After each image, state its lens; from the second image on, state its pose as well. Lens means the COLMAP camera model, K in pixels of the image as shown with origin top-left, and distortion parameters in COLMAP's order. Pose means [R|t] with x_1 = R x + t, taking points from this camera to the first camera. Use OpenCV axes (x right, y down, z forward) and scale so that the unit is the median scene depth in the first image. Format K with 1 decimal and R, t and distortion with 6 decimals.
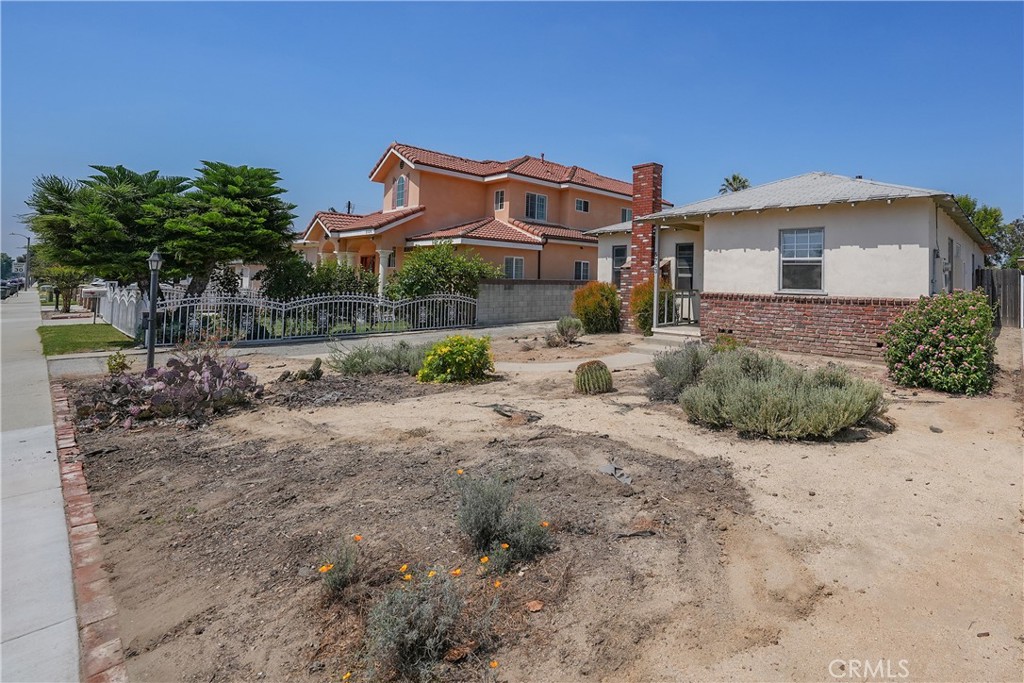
lens RADIAL K [[352.2, 0, 513.8], [0, 352.2, 339.2], [0, 0, 1]] dist [-0.013475, 0.000161]
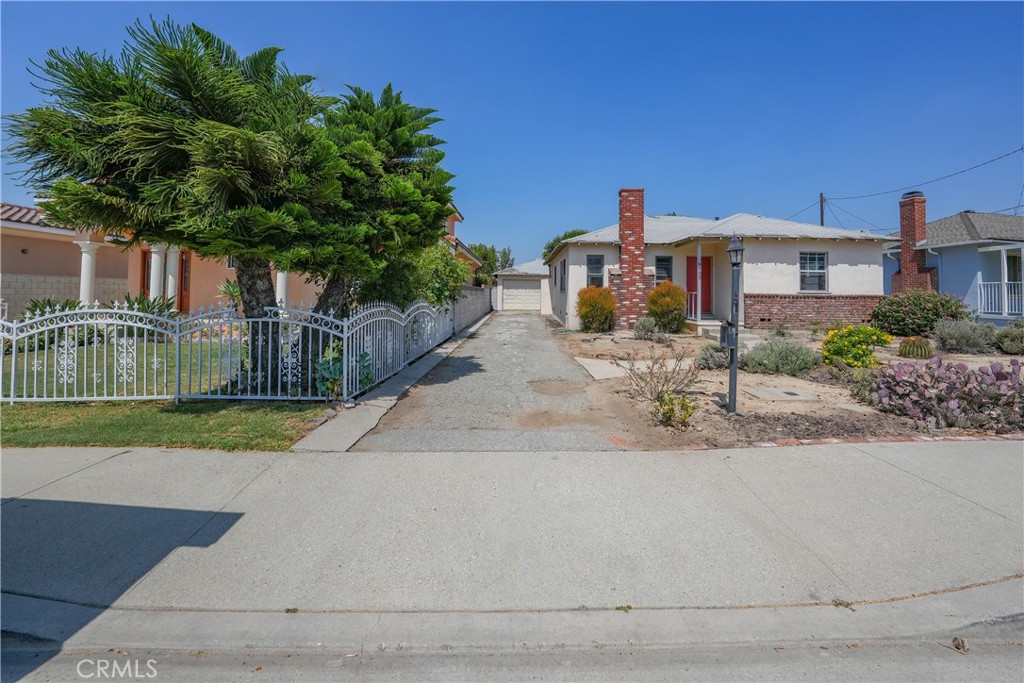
lens RADIAL K [[352.2, 0, 513.8], [0, 352.2, 339.2], [0, 0, 1]] dist [-0.013475, 0.000161]
pose [[0.834365, -0.073348, 0.546311, -1.155648], [0.085884, 0.996302, 0.002595, -0.040435], [-0.544481, 0.044754, 0.837579, 0.403790]]
